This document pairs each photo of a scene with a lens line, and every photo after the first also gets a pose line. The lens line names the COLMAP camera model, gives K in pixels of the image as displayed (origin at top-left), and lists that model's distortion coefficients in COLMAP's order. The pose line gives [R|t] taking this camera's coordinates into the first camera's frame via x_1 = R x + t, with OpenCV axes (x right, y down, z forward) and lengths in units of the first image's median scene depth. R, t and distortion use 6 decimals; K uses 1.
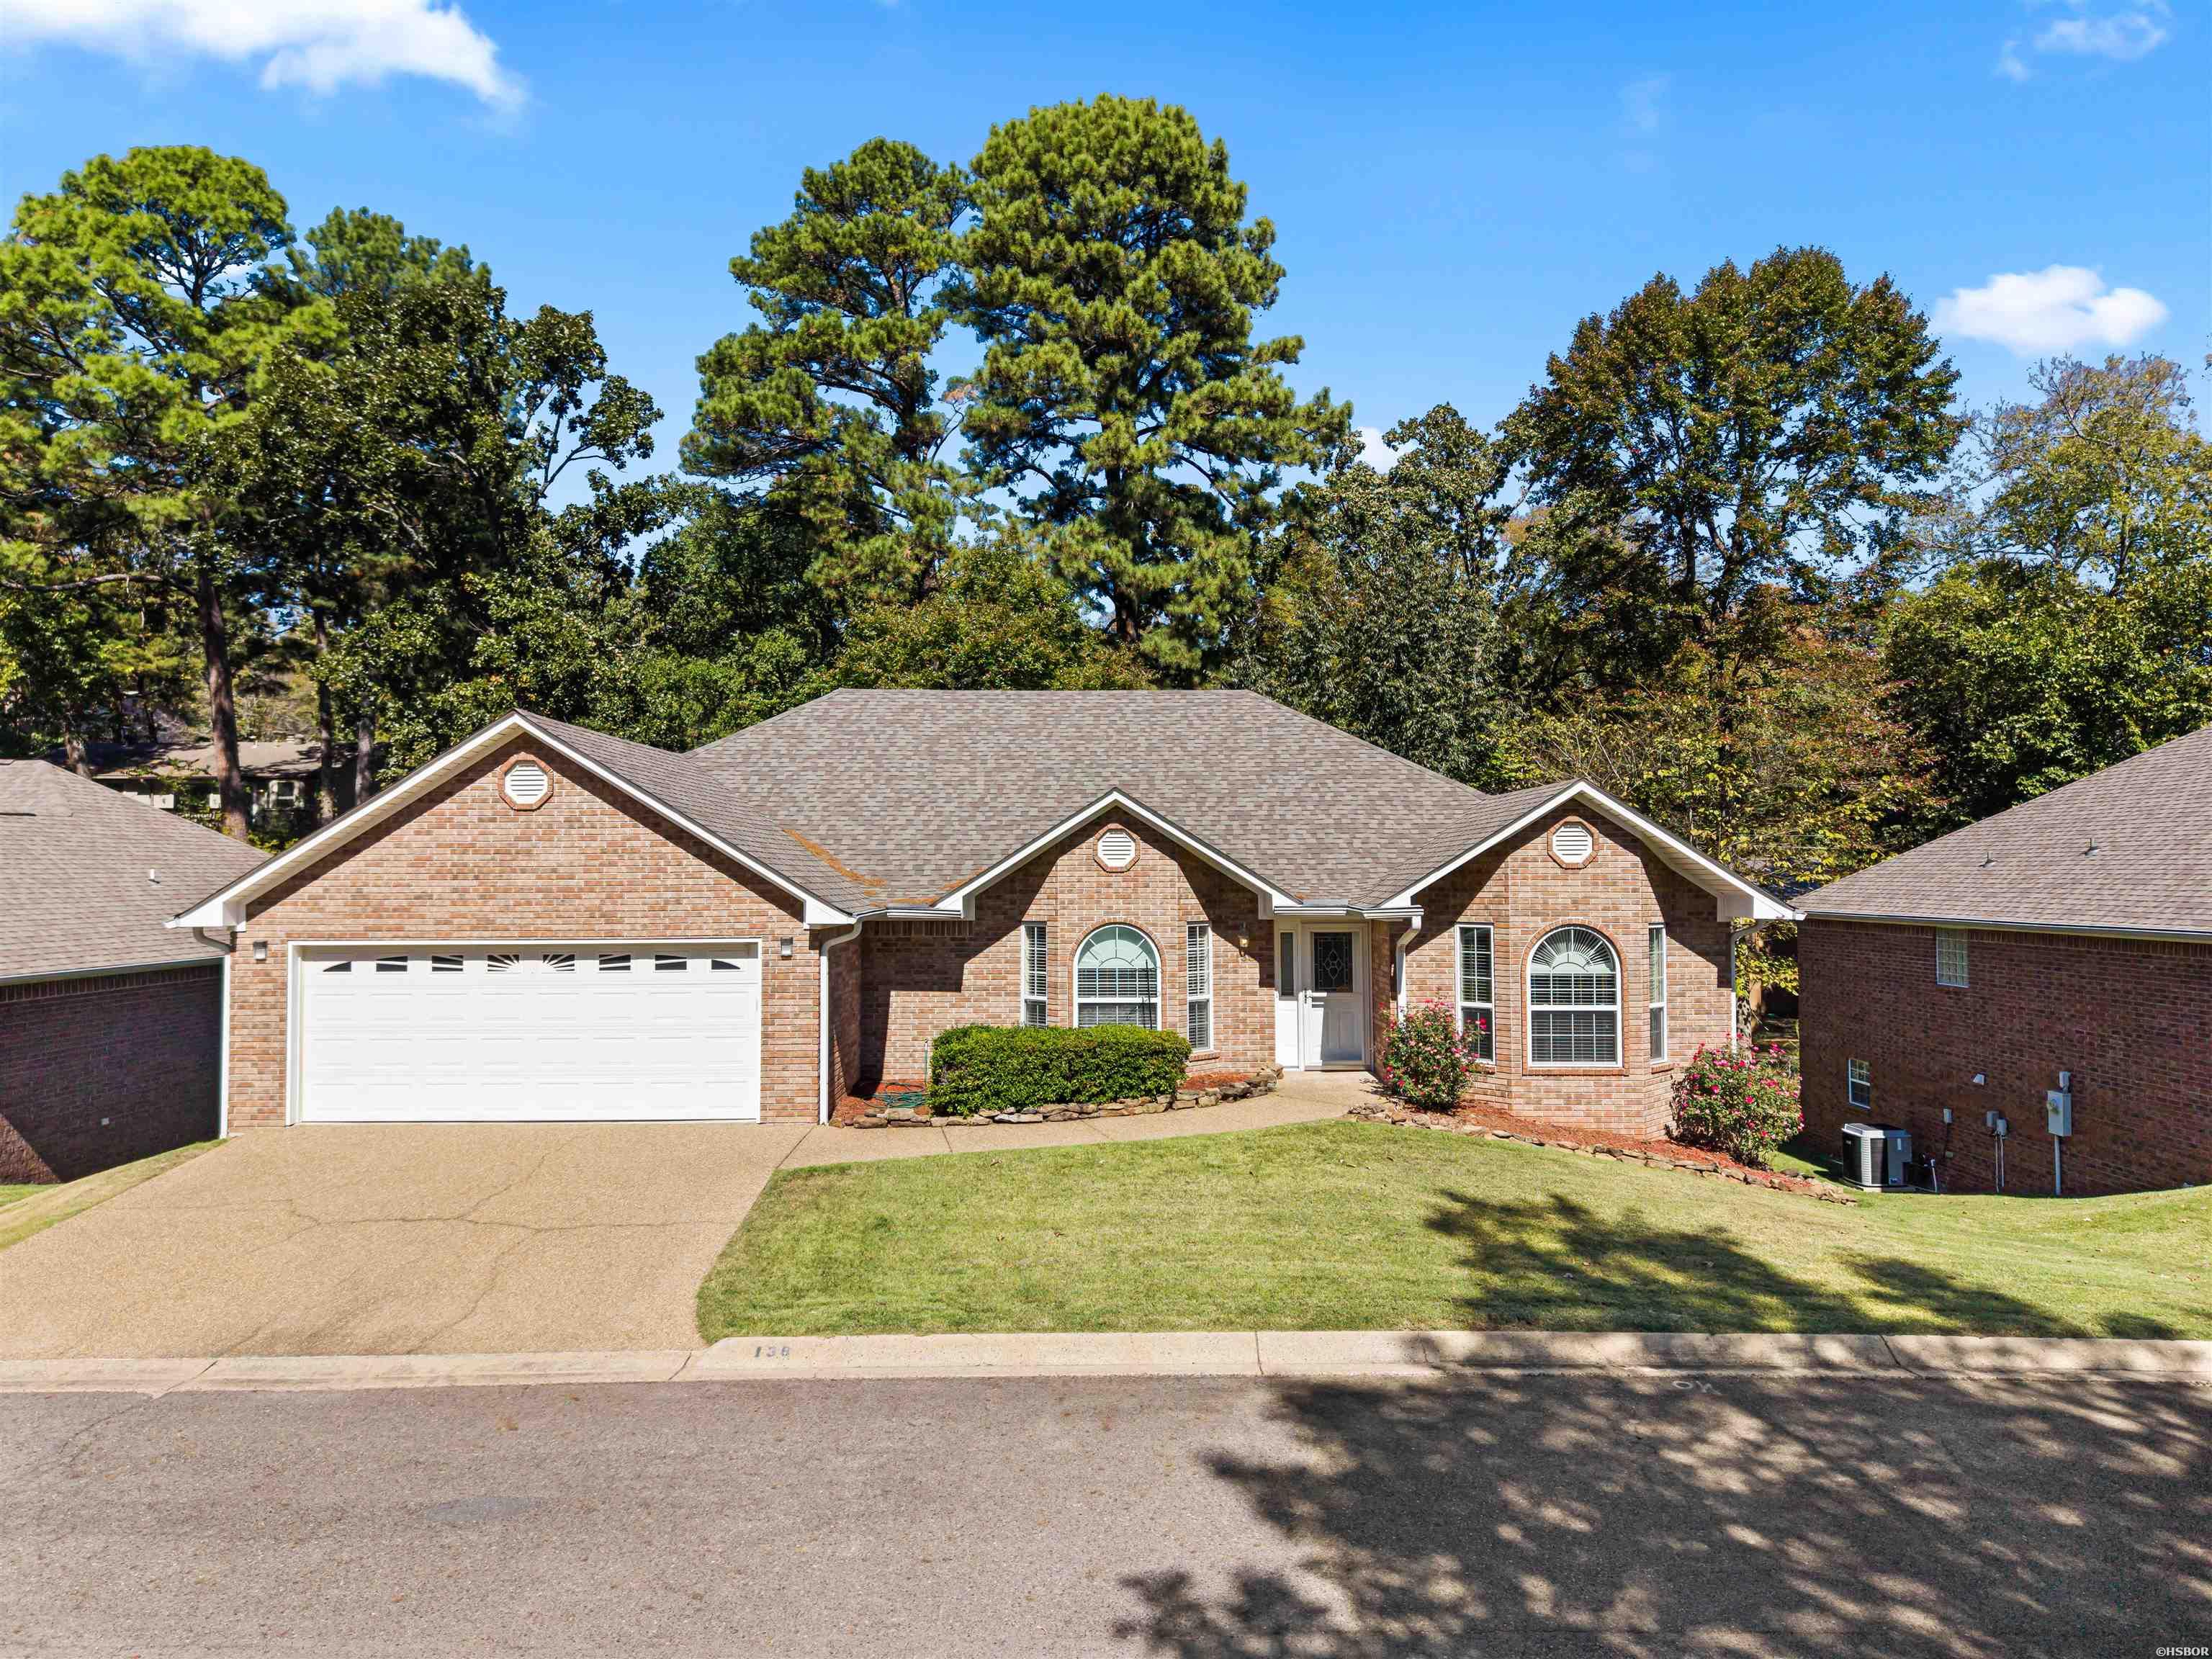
lens RADIAL K [[1502.7, 0, 1106.0], [0, 1502.7, 829.5], [0, 0, 1]] dist [0.027270, -0.030612]
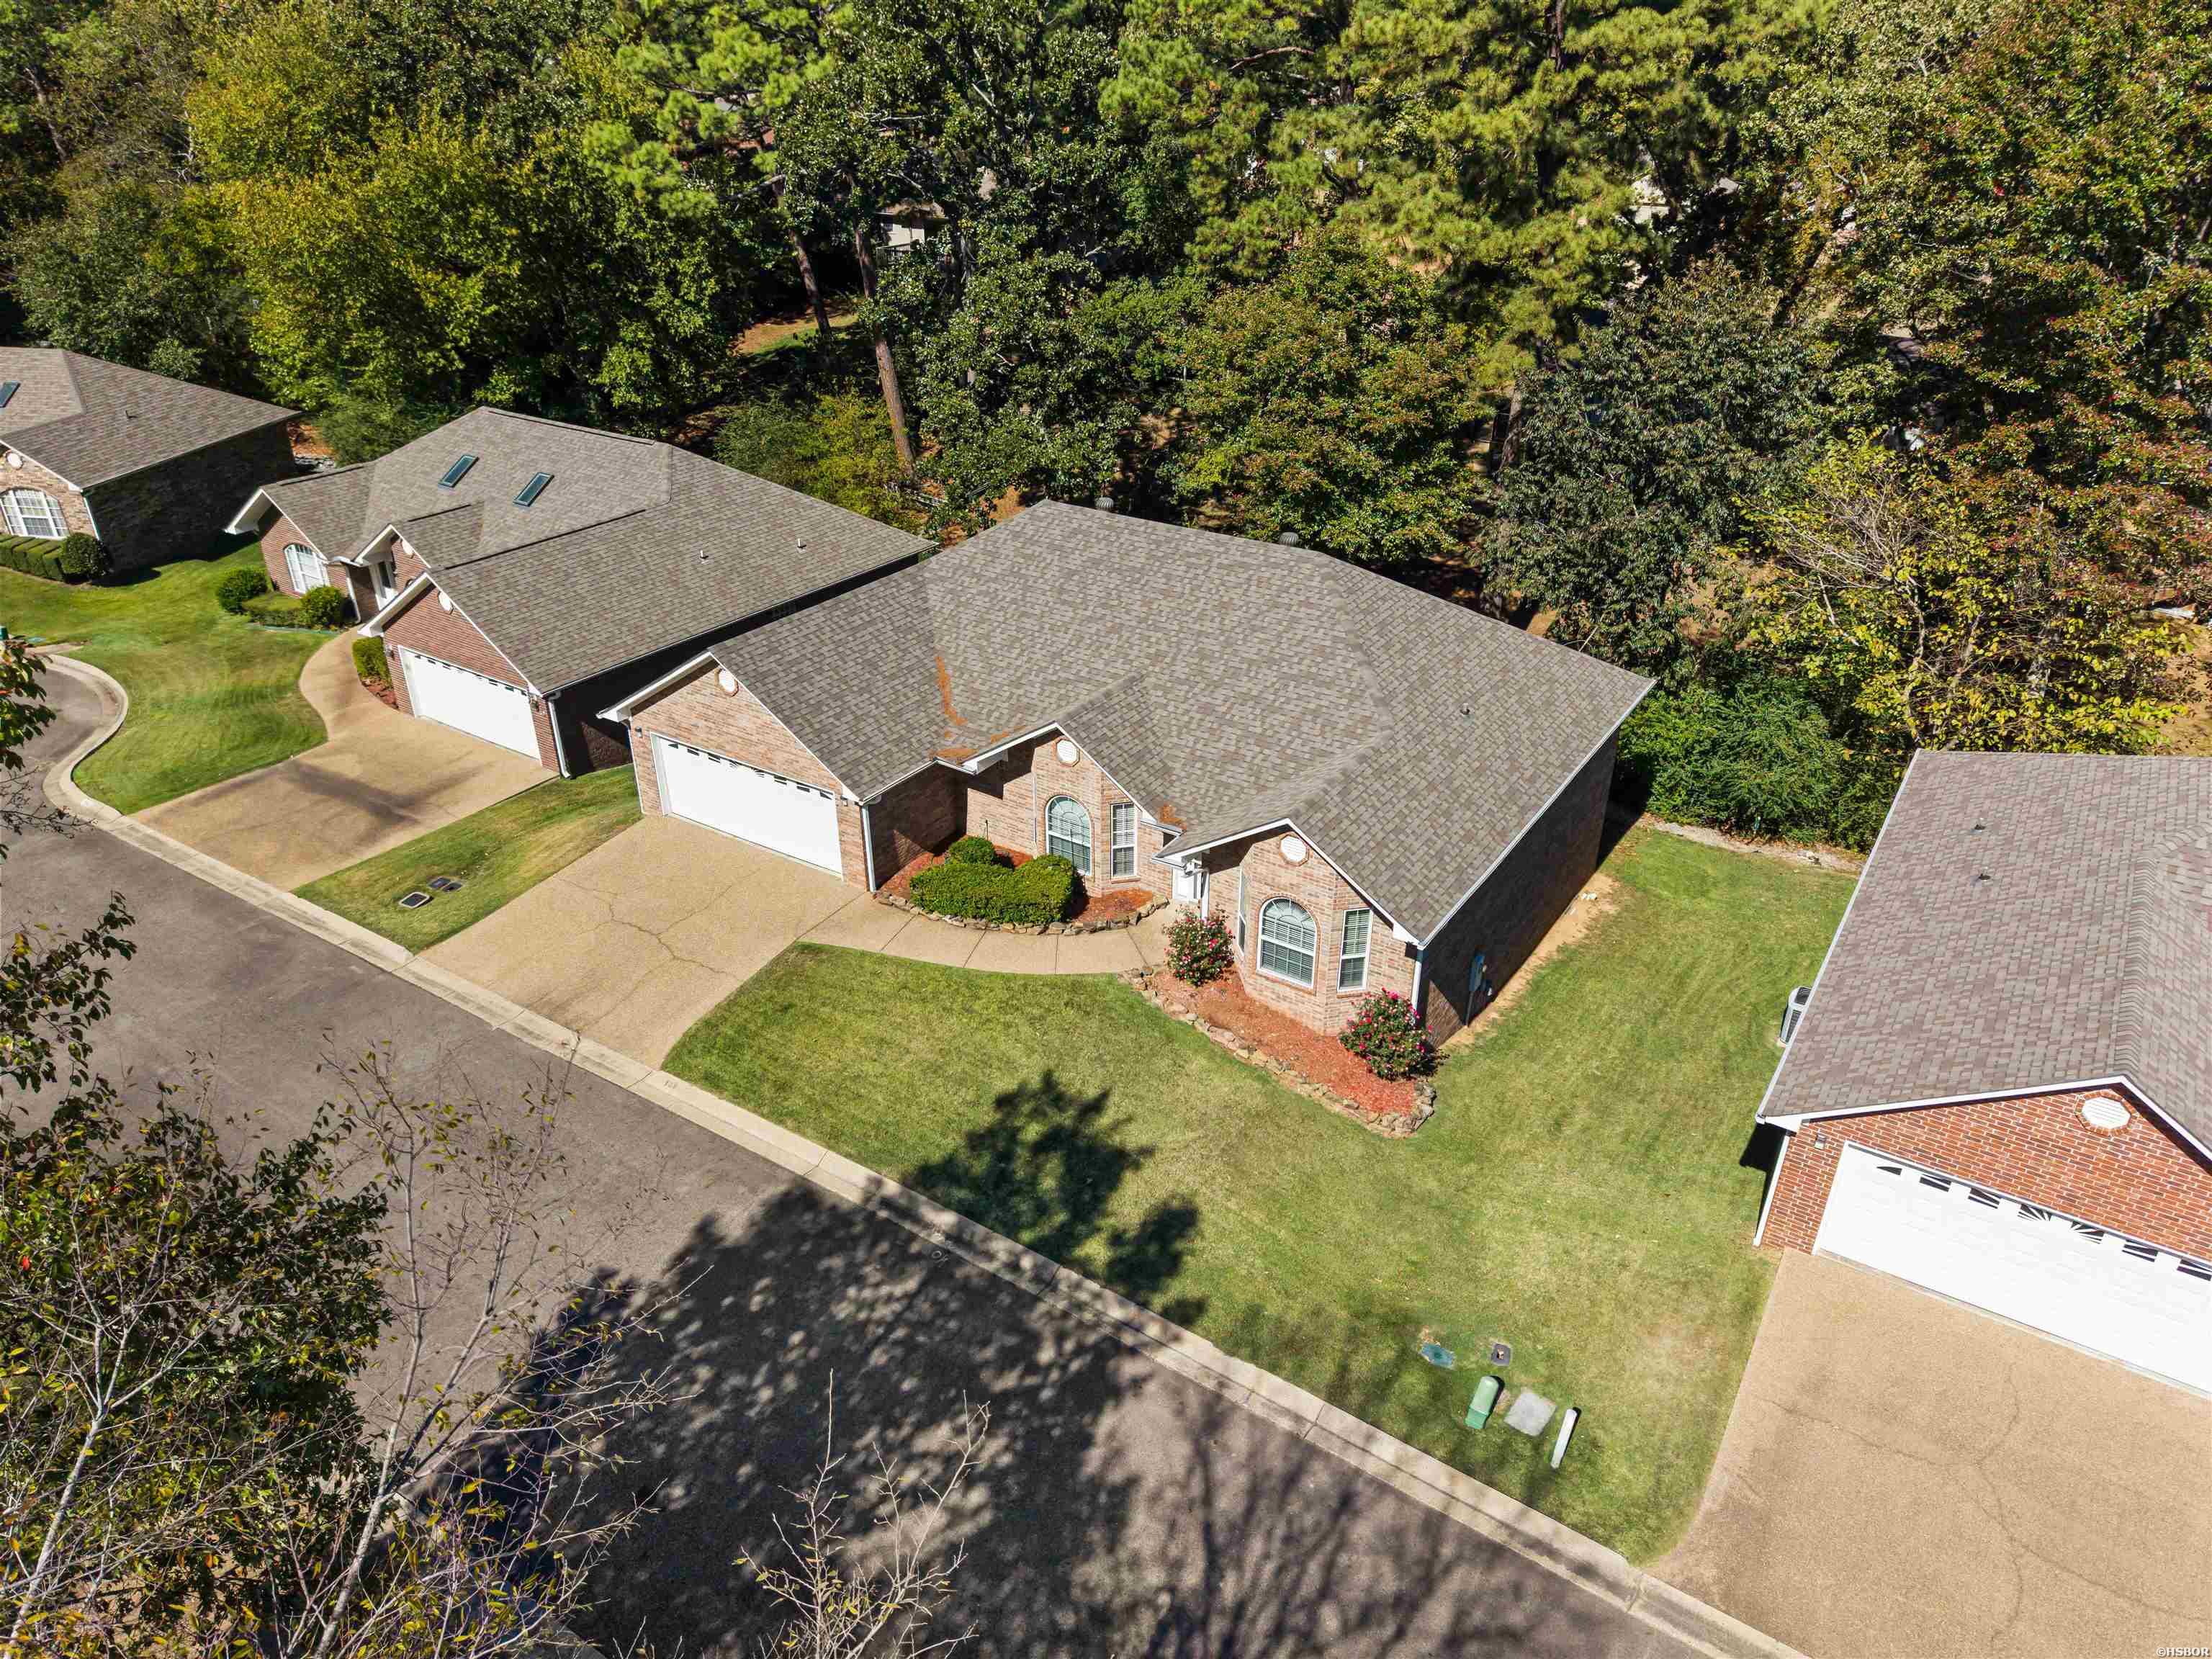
lens RADIAL K [[1499.9, 0, 1106.0], [0, 1499.9, 829.5], [0, 0, 1]] dist [0.100612, -0.142005]
pose [[0.831859, 0.270710, -0.484486, 0.900597], [0.010540, 0.865105, 0.501481, -0.767034], [0.554887, -0.422268, 0.716792, -0.110937]]
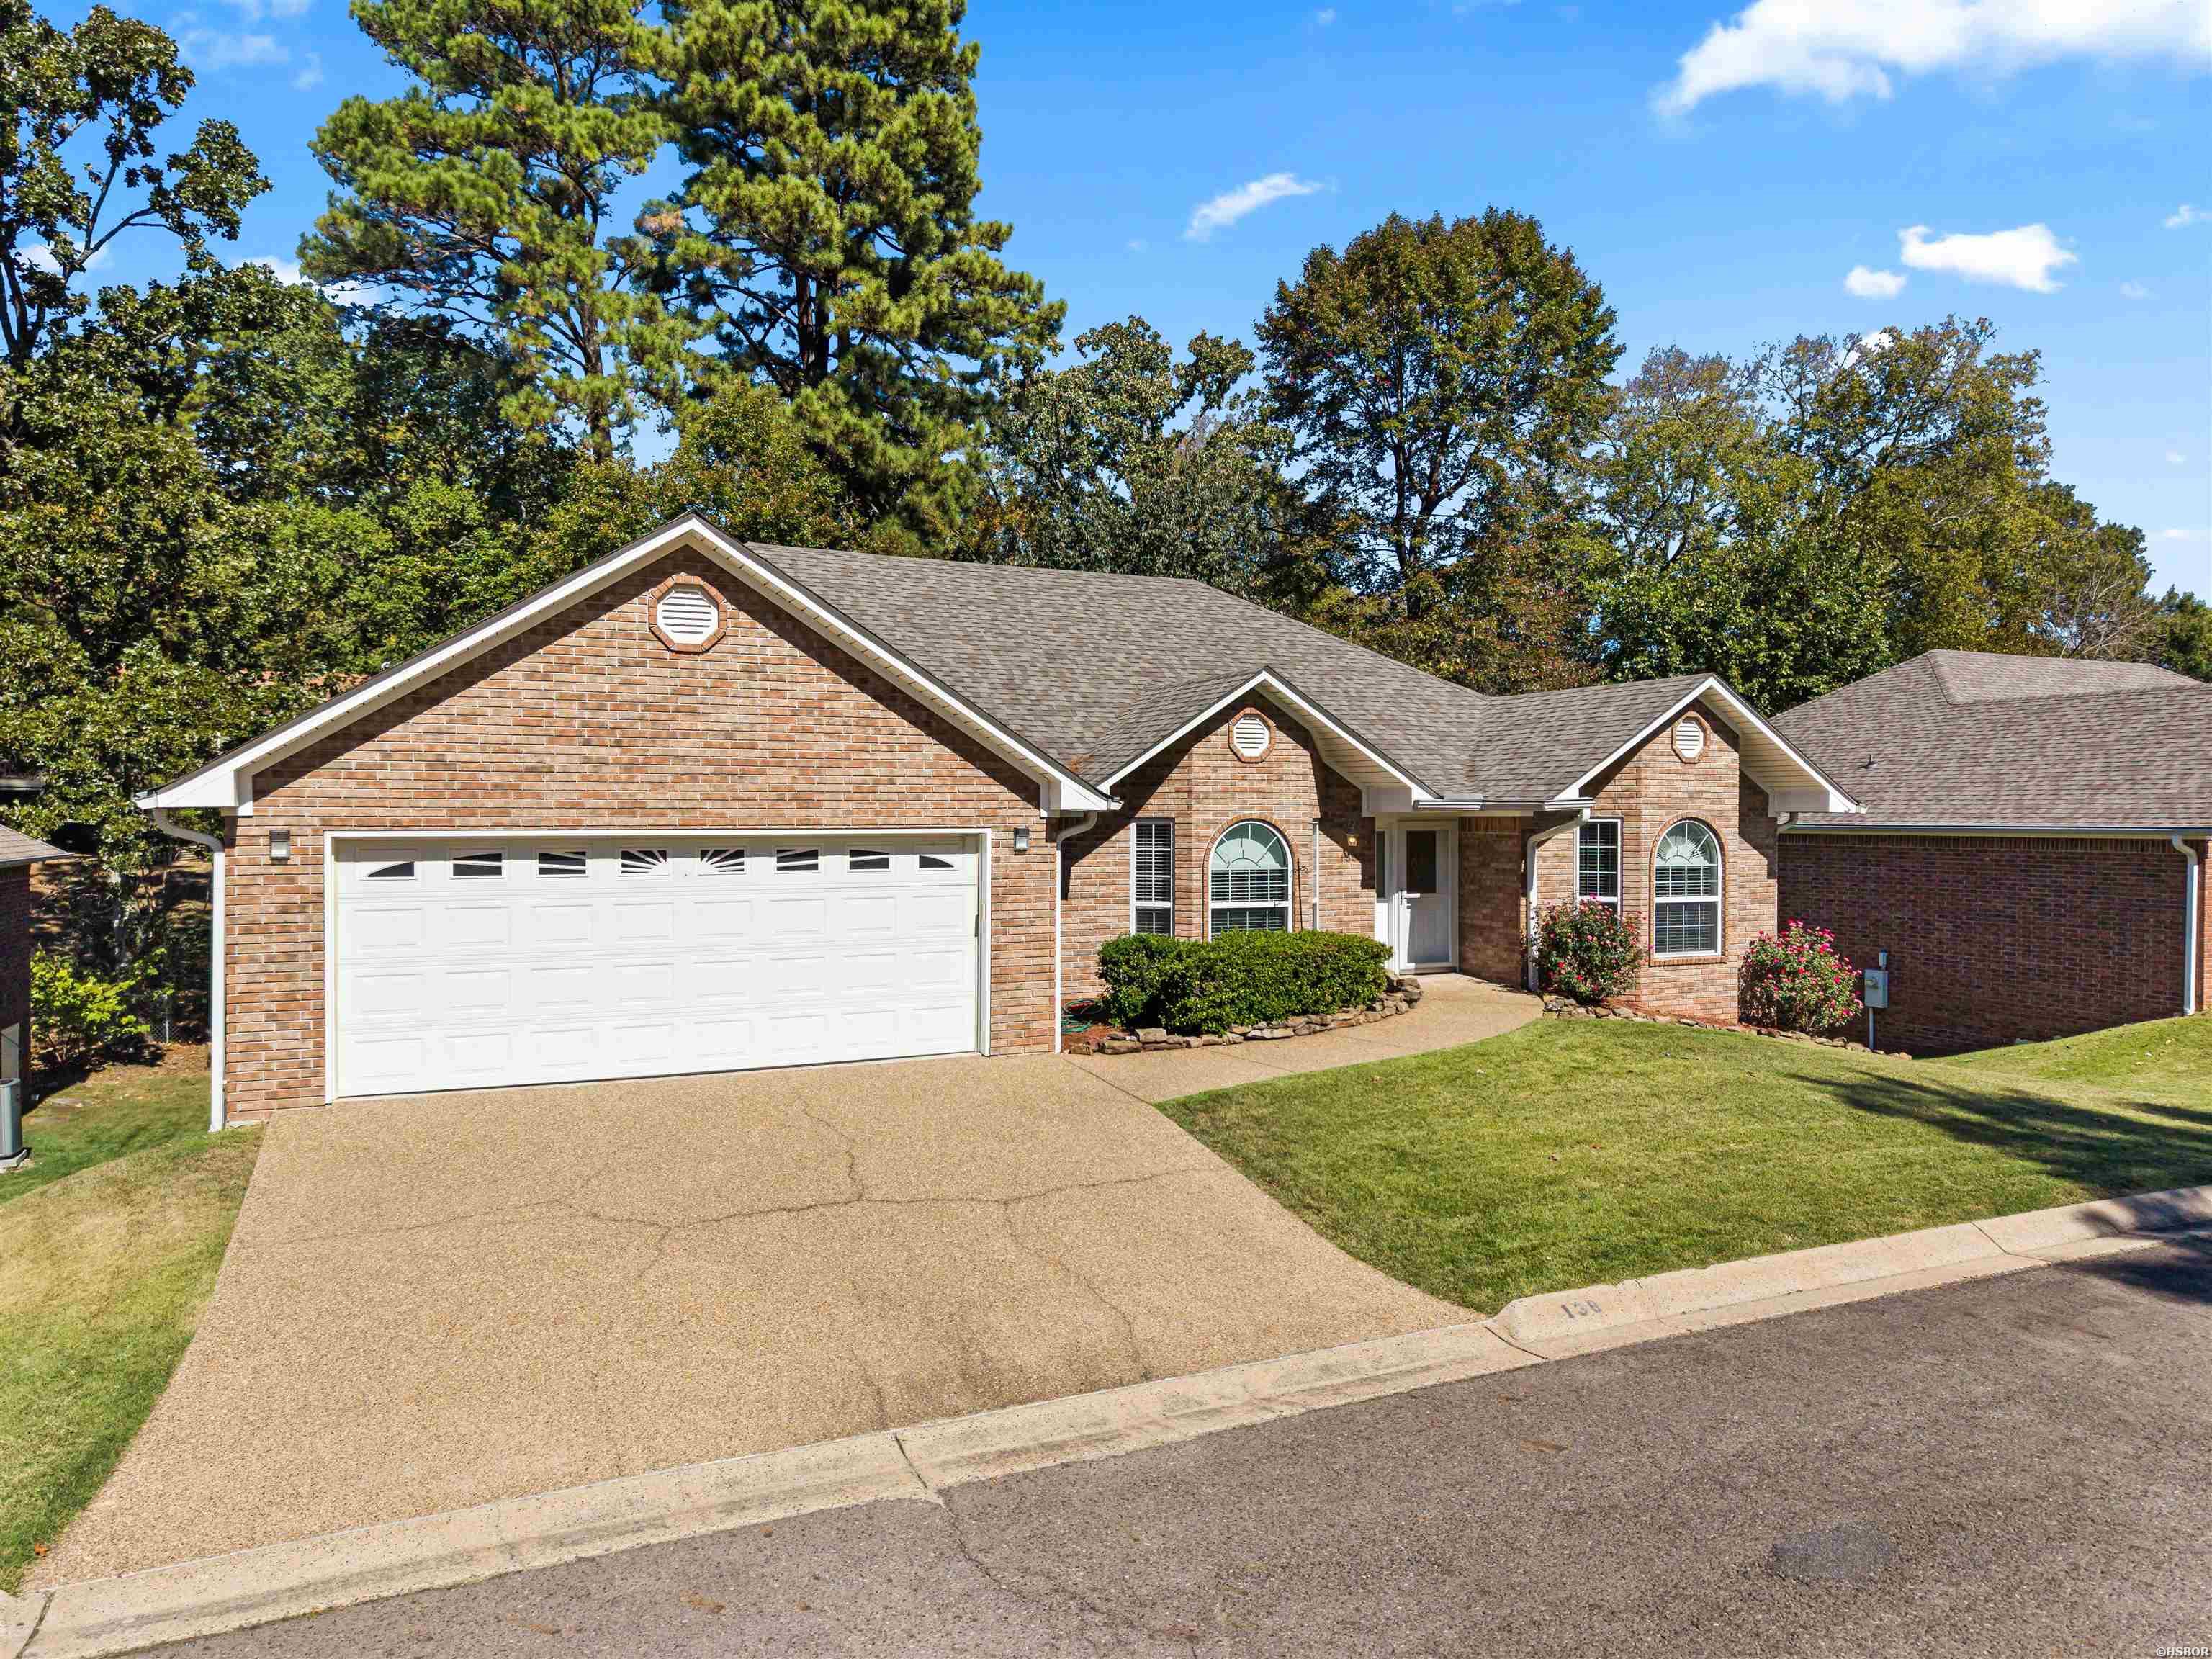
lens RADIAL K [[1502.7, 0, 1106.0], [0, 1502.7, 829.5], [0, 0, 1]] dist [0.027270, -0.030612]
pose [[0.911690, 0.000143, 0.410879, -0.493932], [-0.016340, 0.999222, 0.035907, 0.042881], [-0.410554, -0.039450, 0.910983, 0.244393]]
